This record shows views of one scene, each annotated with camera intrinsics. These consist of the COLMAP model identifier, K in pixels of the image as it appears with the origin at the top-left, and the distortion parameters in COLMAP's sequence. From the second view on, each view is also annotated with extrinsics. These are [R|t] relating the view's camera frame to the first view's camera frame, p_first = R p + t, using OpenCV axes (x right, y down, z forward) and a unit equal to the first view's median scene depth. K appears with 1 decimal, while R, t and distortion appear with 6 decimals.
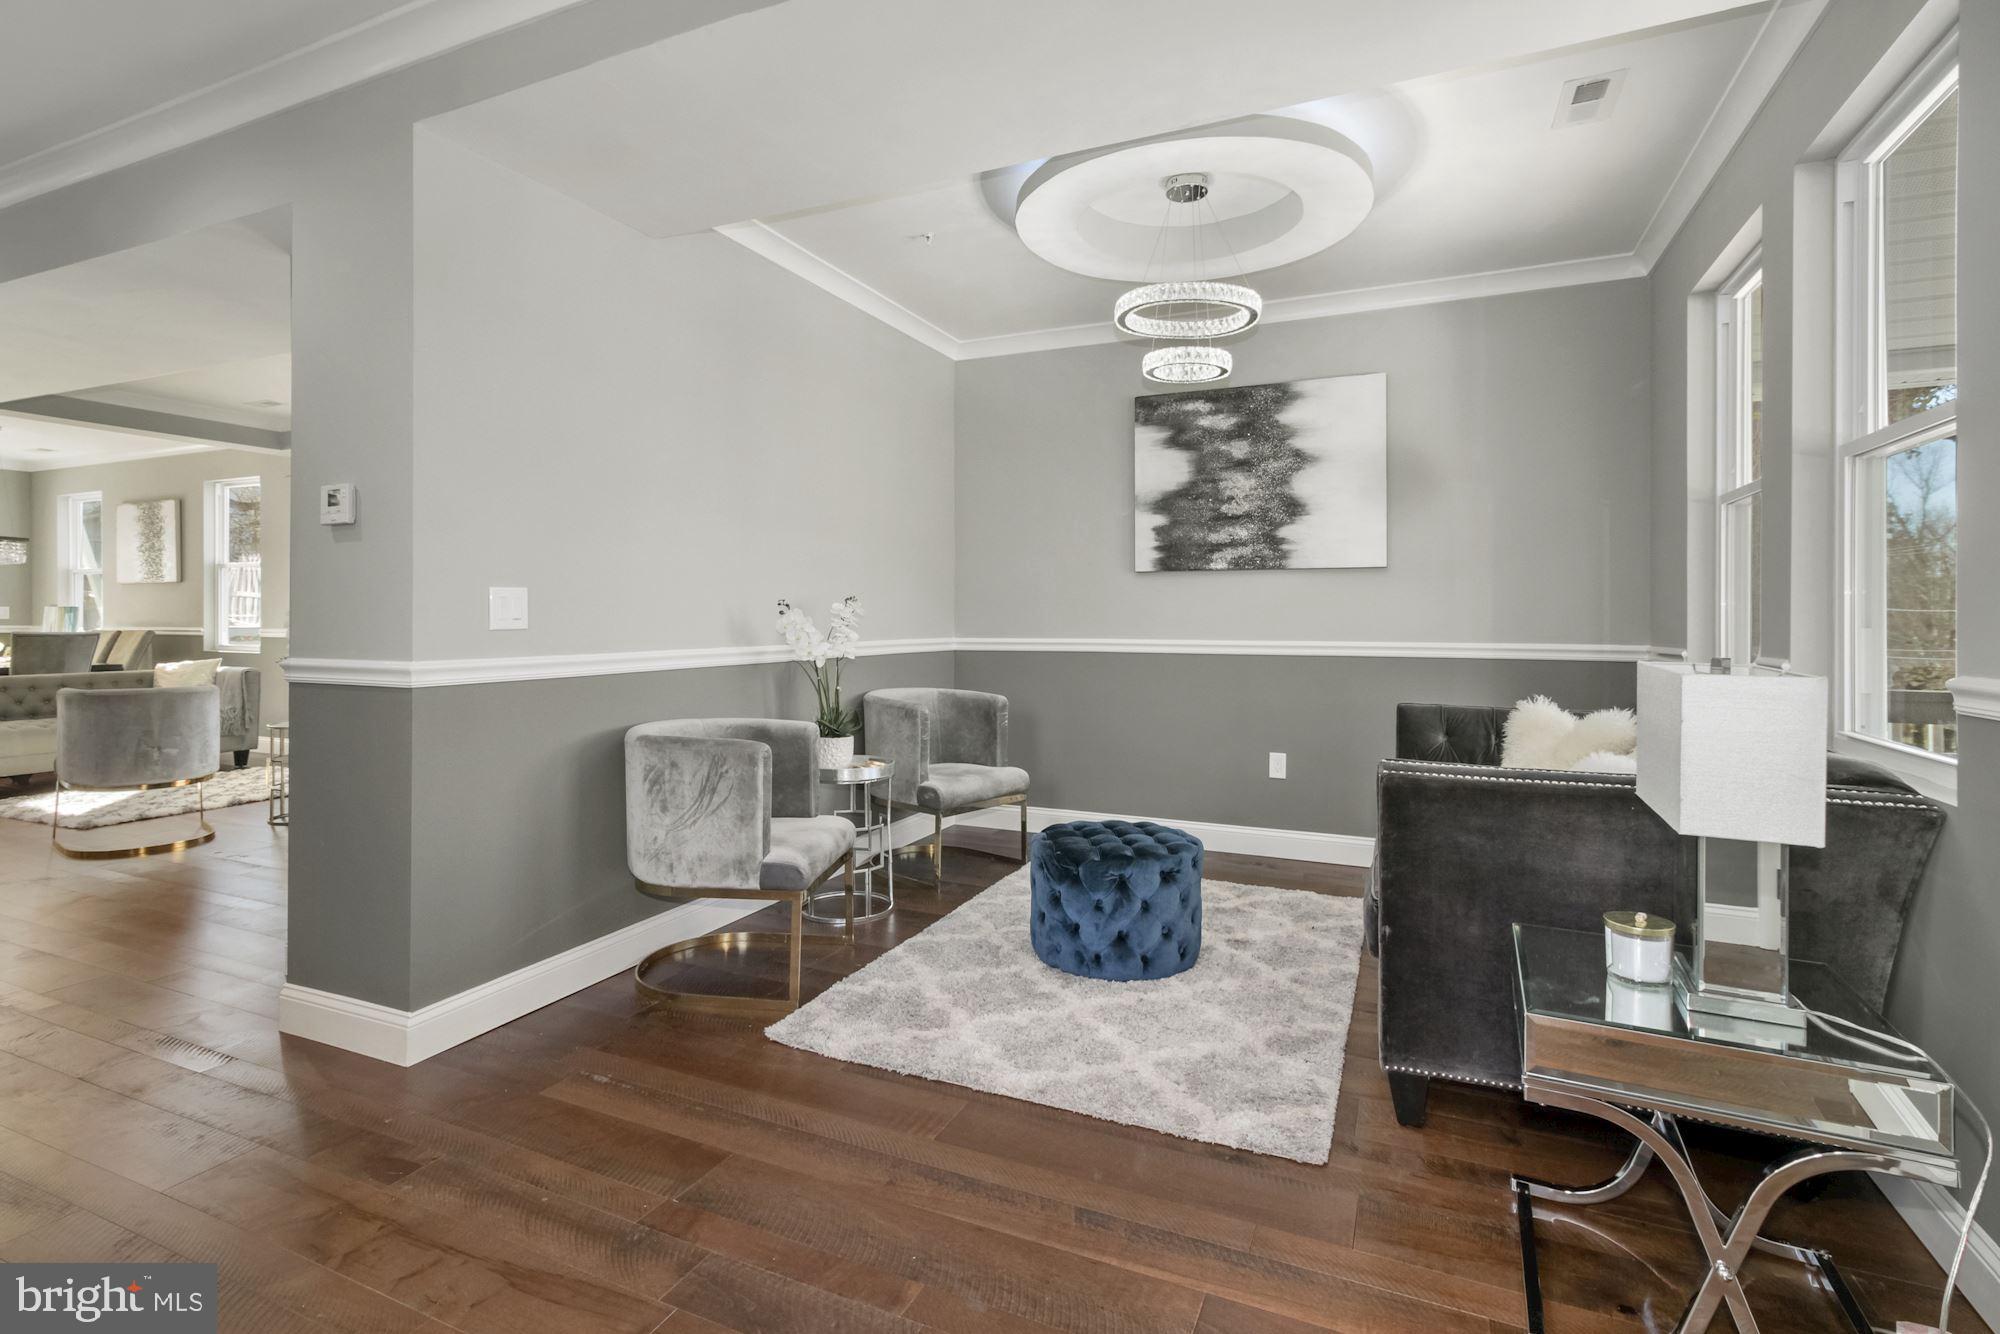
lens RADIAL K [[947.0, 0, 1005.0], [0, 947.0, 635.3], [0, 0, 1]] dist [0.001593, 0.000873]
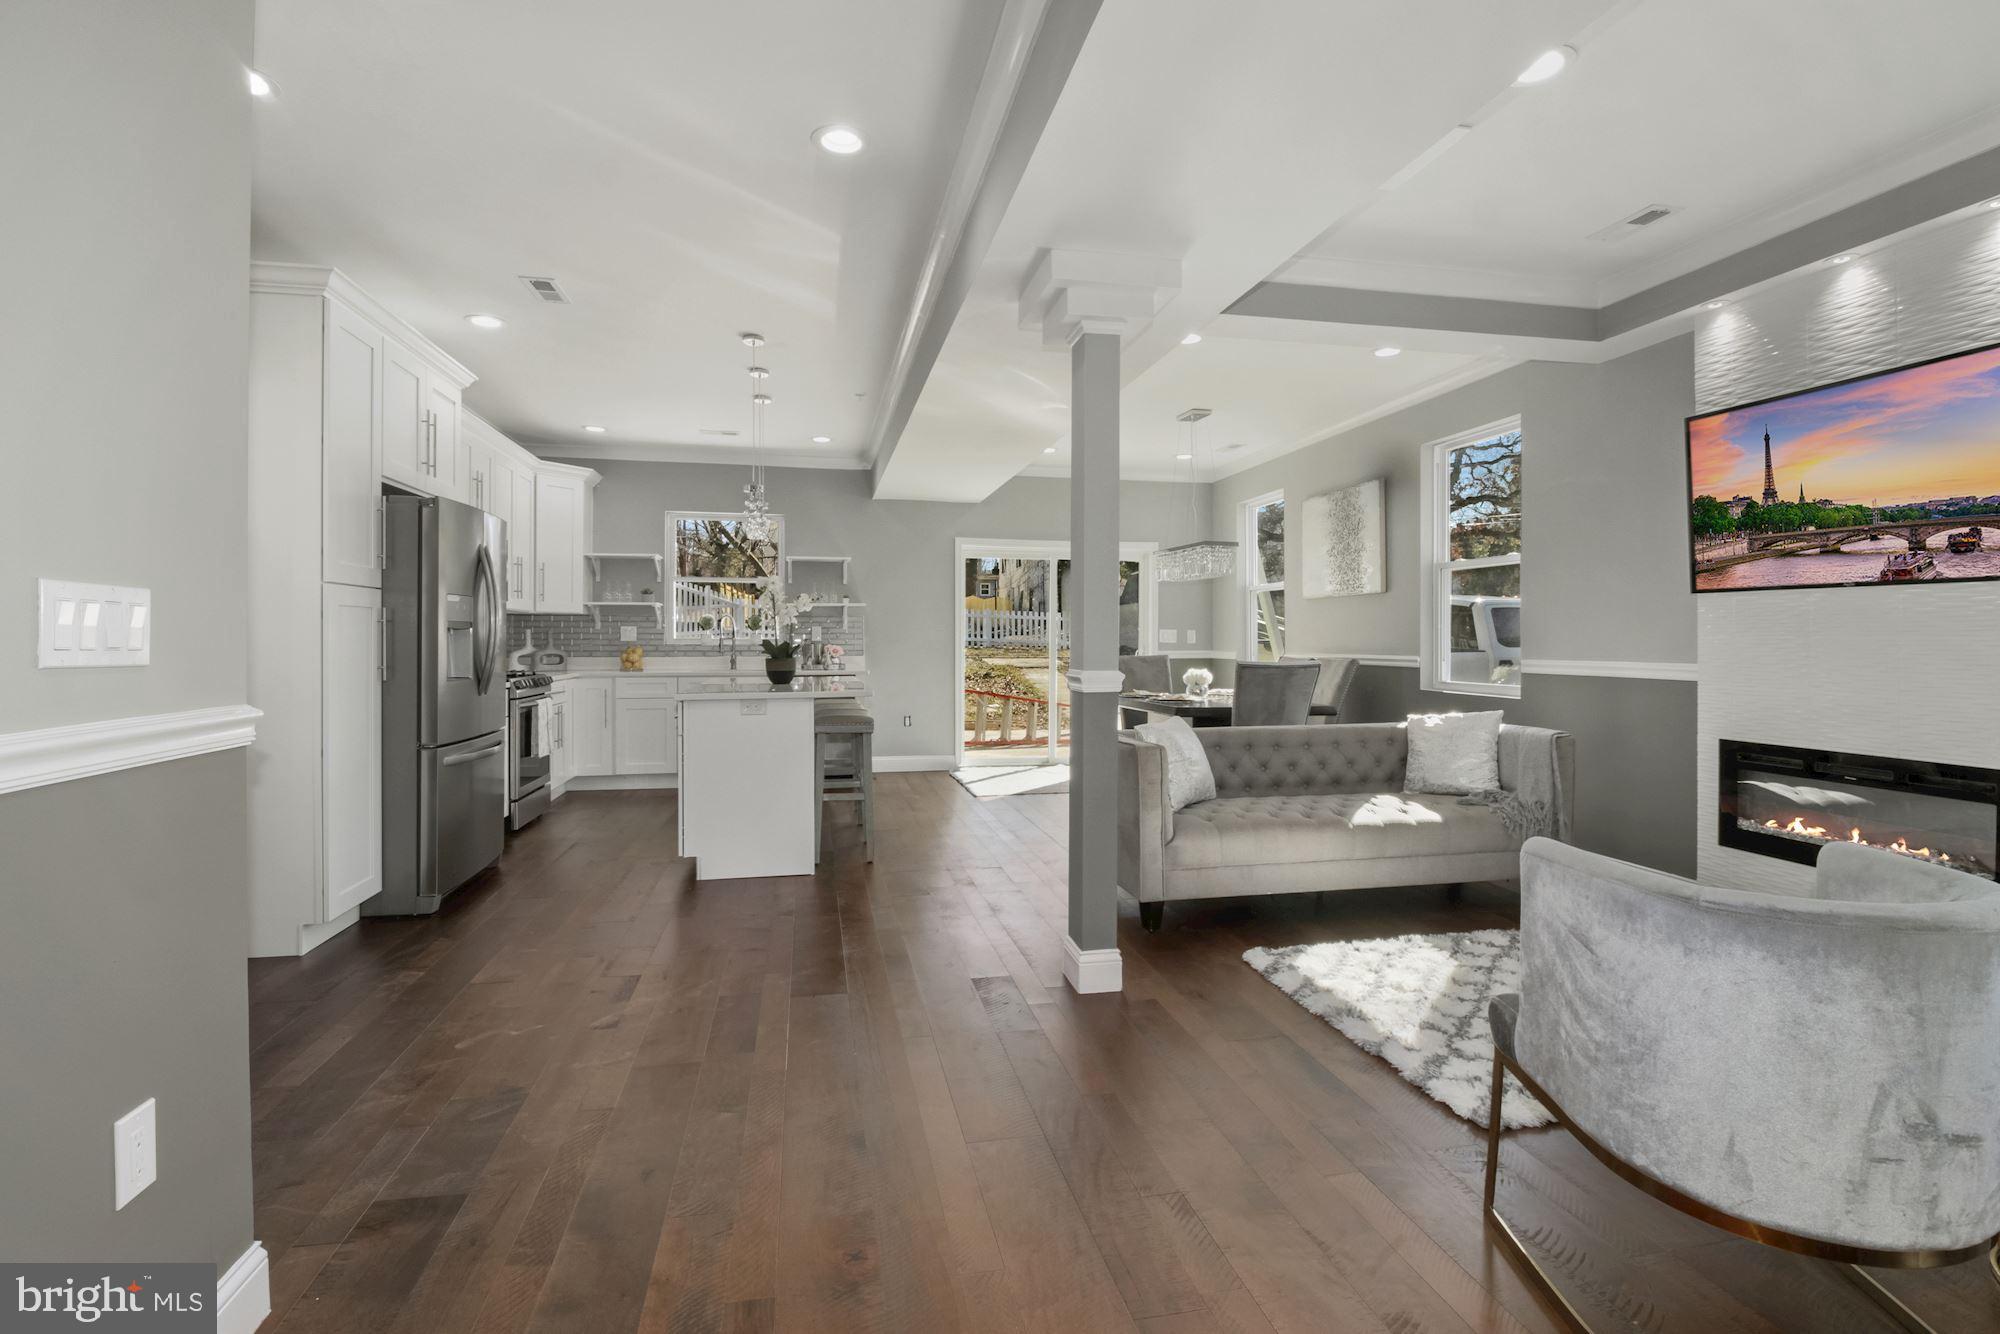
lens RADIAL K [[947.0, 0, 1005.0], [0, 947.0, 635.3], [0, 0, 1]] dist [0.001593, 0.000873]
pose [[0.585246, -0.003738, -0.810847, -0.456474], [-0.017850, 0.999688, -0.017492, -0.005794], [0.810659, 0.024711, 0.584997, 0.346980]]
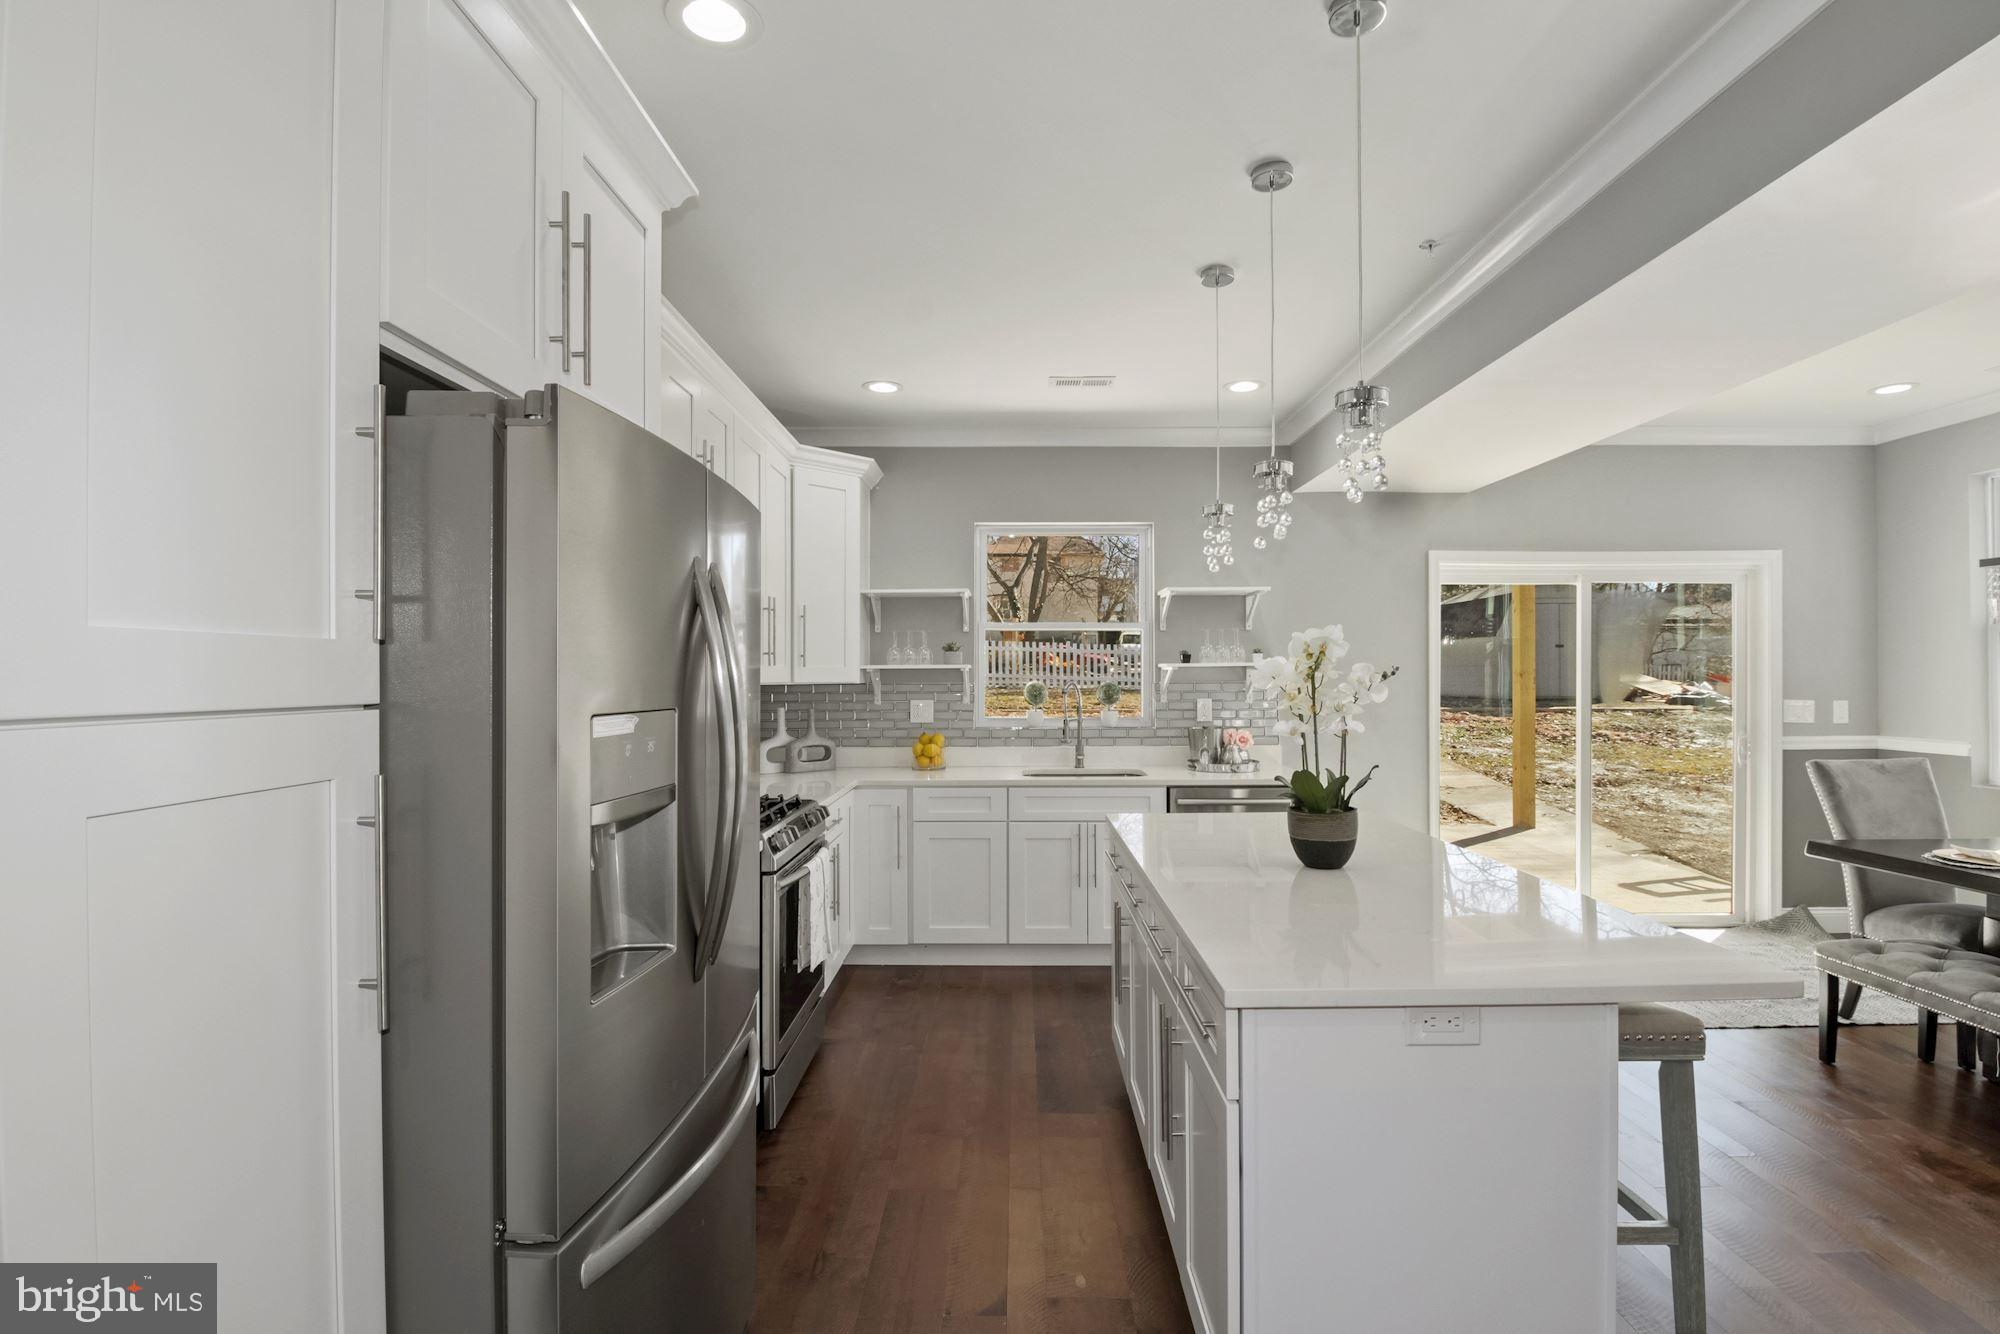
lens RADIAL K [[941.7, 0, 1009.8], [0, 941.7, 670.0], [0, 0, 1]] dist [0.001715, -0.011913]
pose [[0.404773, -0.005892, -0.914398, -0.842837], [-0.016107, 0.999778, -0.013572, -0.035419], [0.914275, 0.020222, 0.404588, 0.396936]]
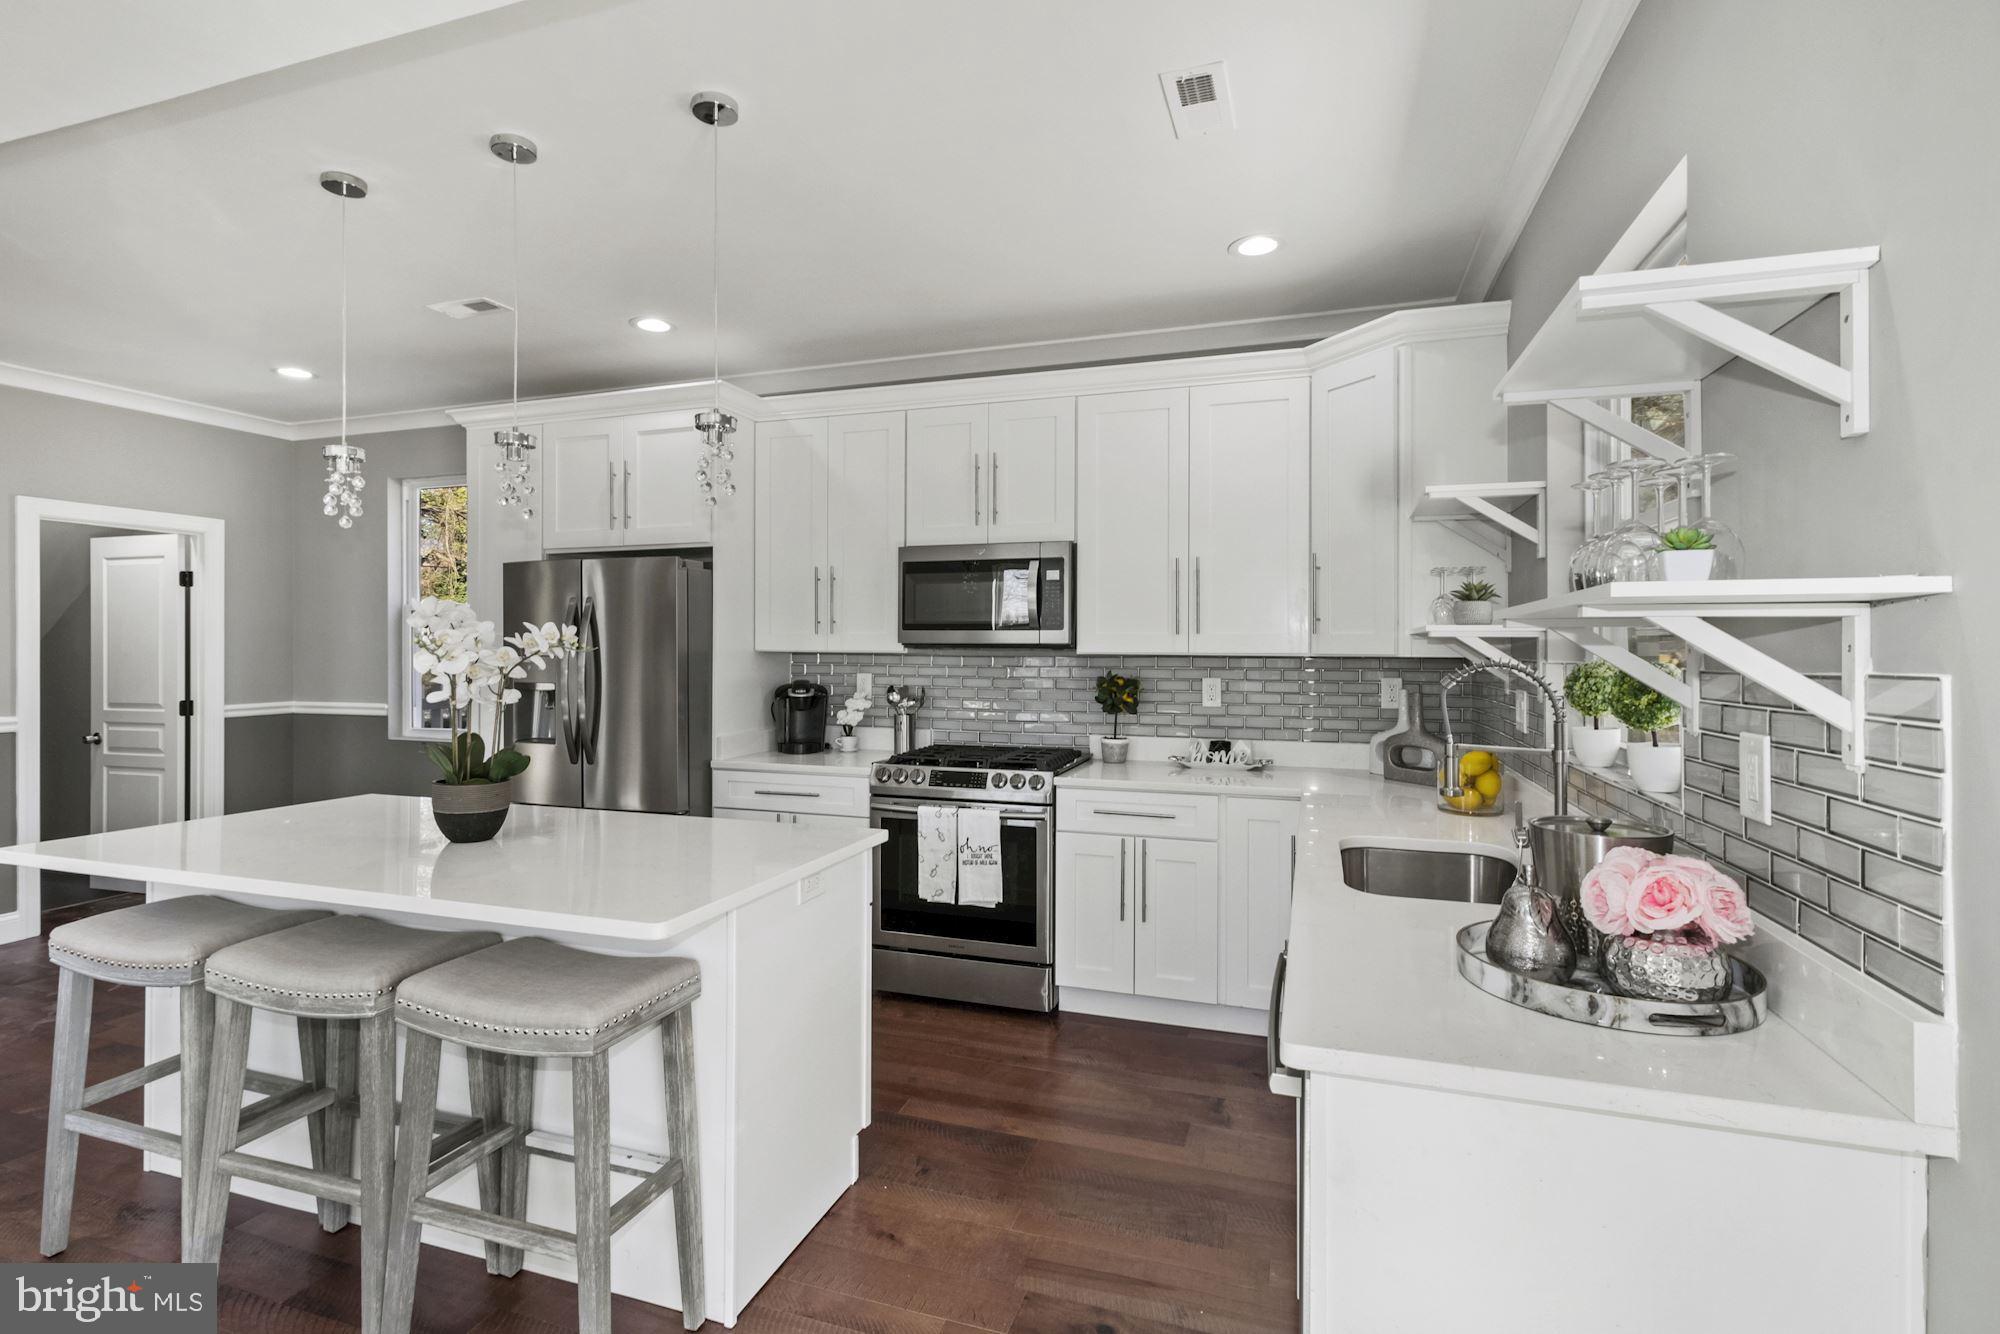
lens RADIAL K [[934.6, 0, 1004.6], [0, 934.6, 648.8], [0, 0, 1]] dist [-0.000407, 0.000311]
pose [[-0.995018, -0.000069, -0.099696, -1.195717], [-0.002183, 0.999775, 0.021094, -0.044287], [0.099672, 0.021207, -0.994794, 0.887508]]
